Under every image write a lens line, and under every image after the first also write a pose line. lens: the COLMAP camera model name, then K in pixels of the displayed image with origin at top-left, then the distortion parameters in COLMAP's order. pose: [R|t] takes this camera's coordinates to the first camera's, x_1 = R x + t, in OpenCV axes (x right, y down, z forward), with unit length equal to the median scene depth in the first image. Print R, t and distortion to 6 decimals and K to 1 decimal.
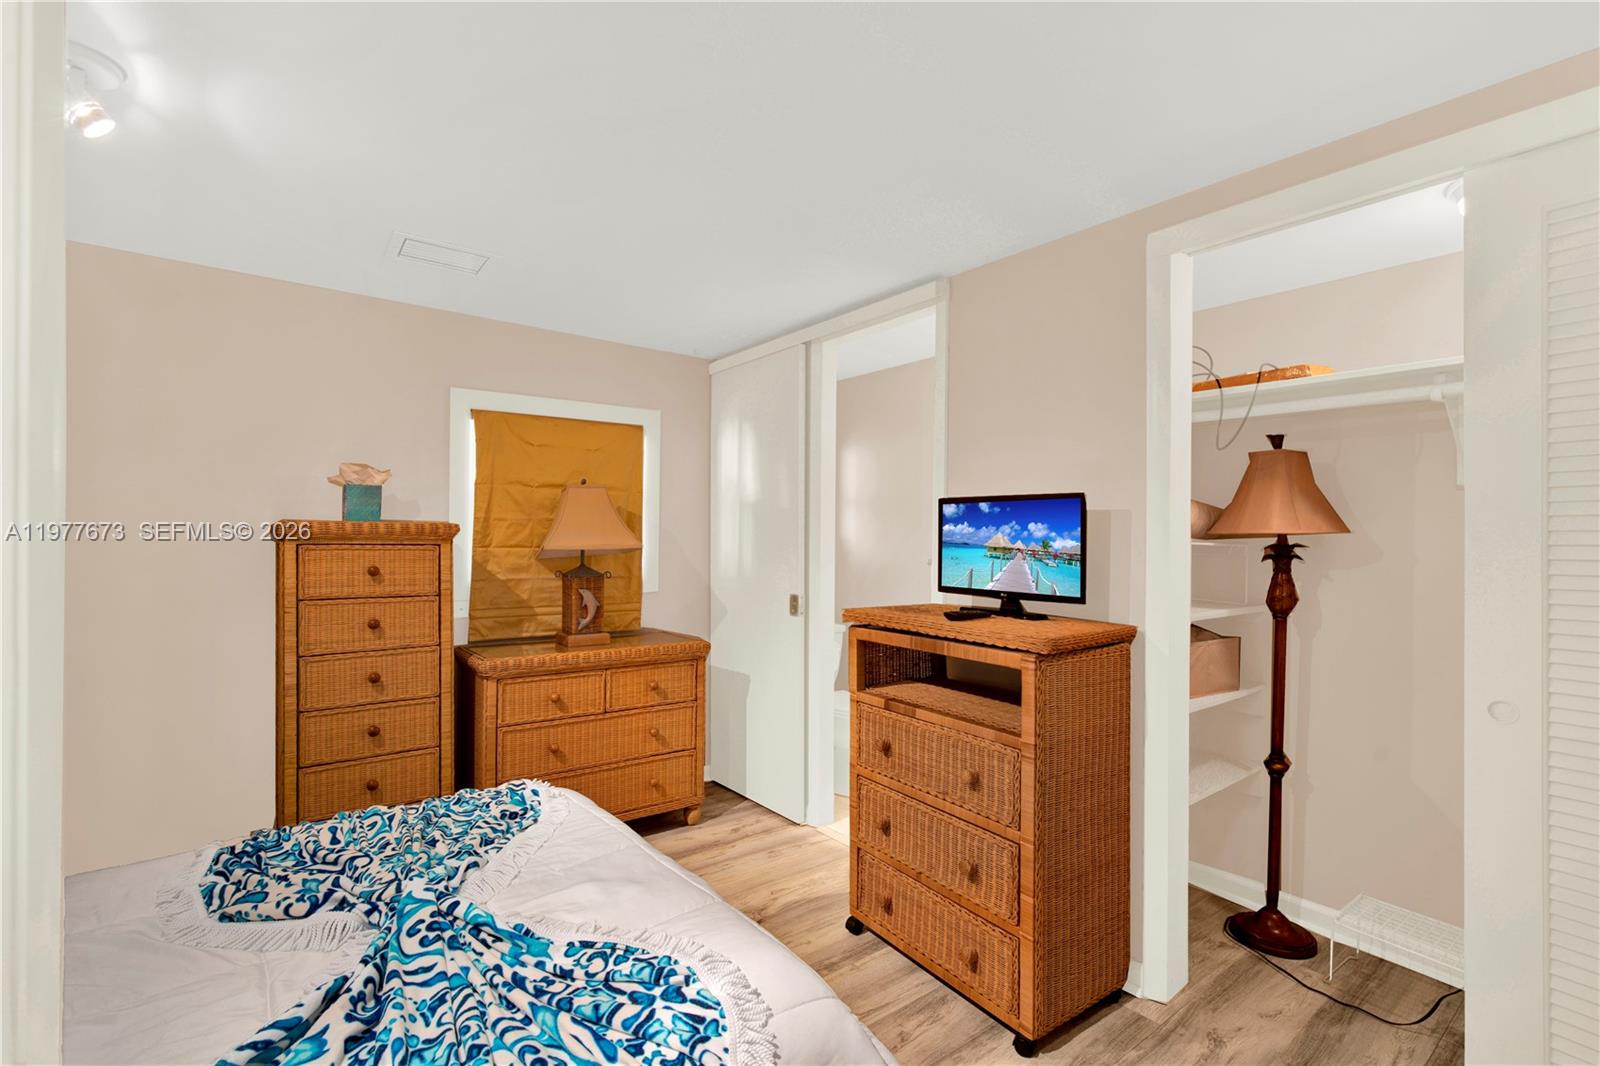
lens RADIAL K [[714.6, 0, 799.6], [0, 714.6, 543.9], [0, 0, 1]] dist [0.002707, 0.000070]
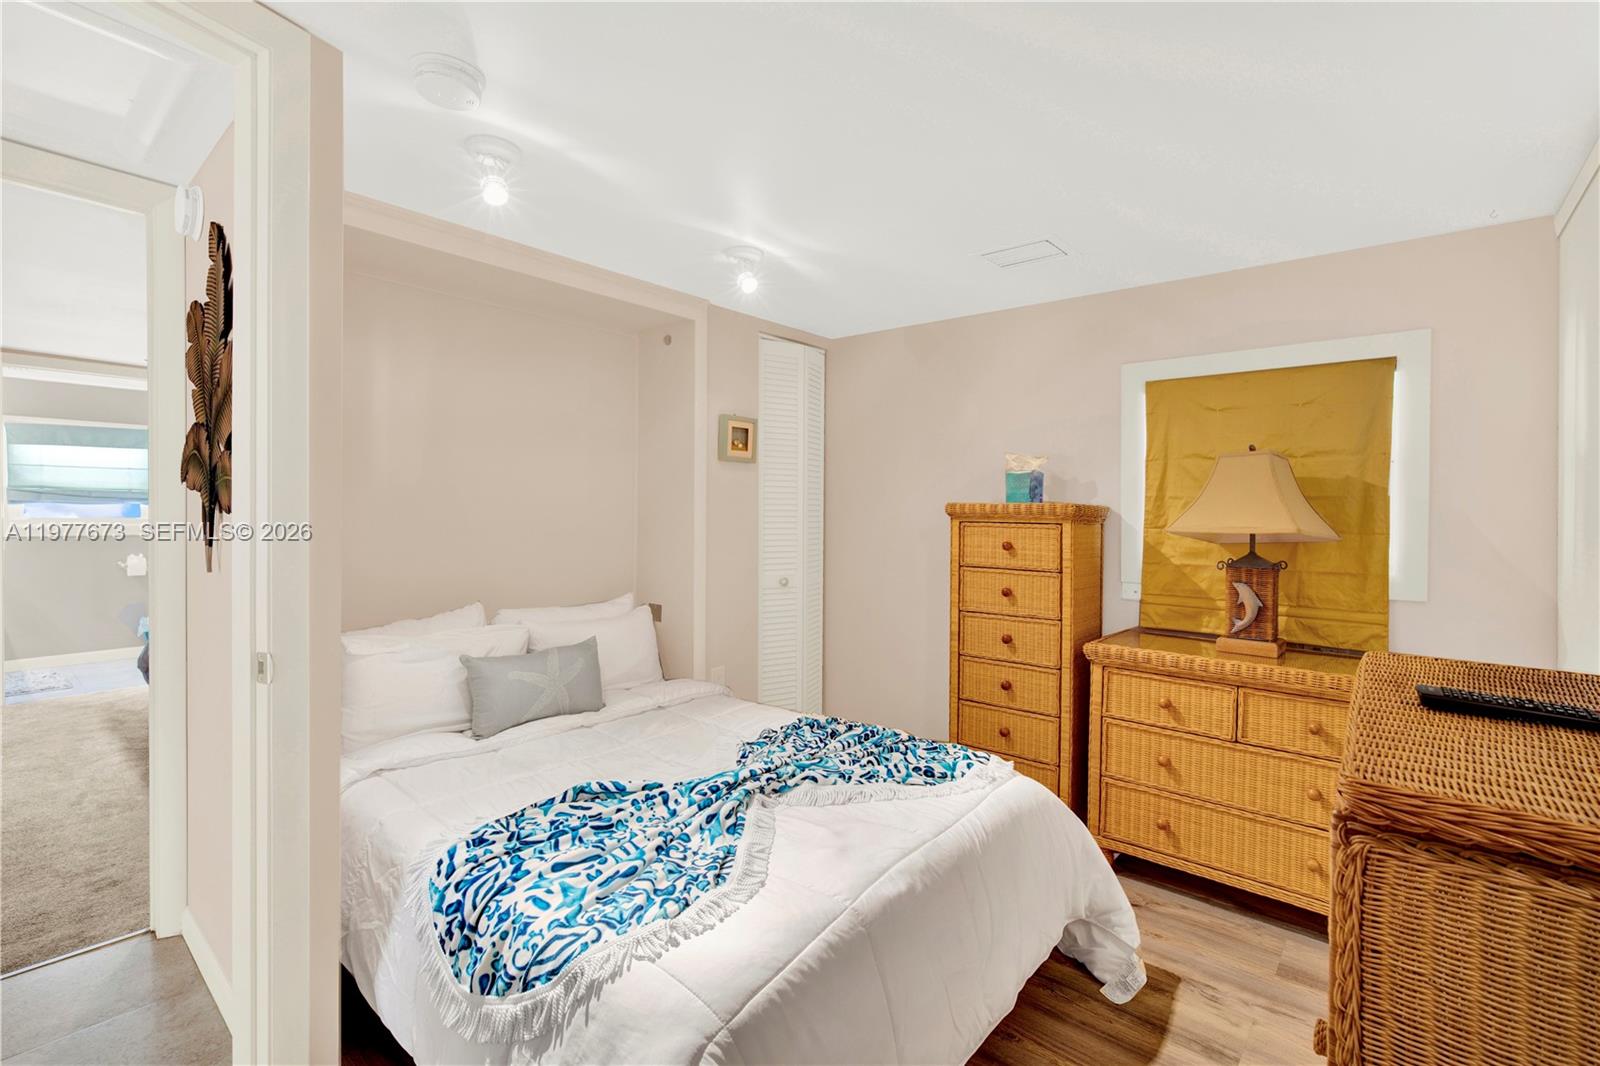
lens RADIAL K [[714.6, 0, 793.4], [0, 714.6, 517.9], [0, 0, 1]] dist [0.002707, 0.000070]
pose [[0.237058, 0.004890, -0.971483, 0.366113], [-0.015747, 0.999875, 0.001190, -0.002619], [0.971368, 0.015016, 0.237106, 0.329586]]
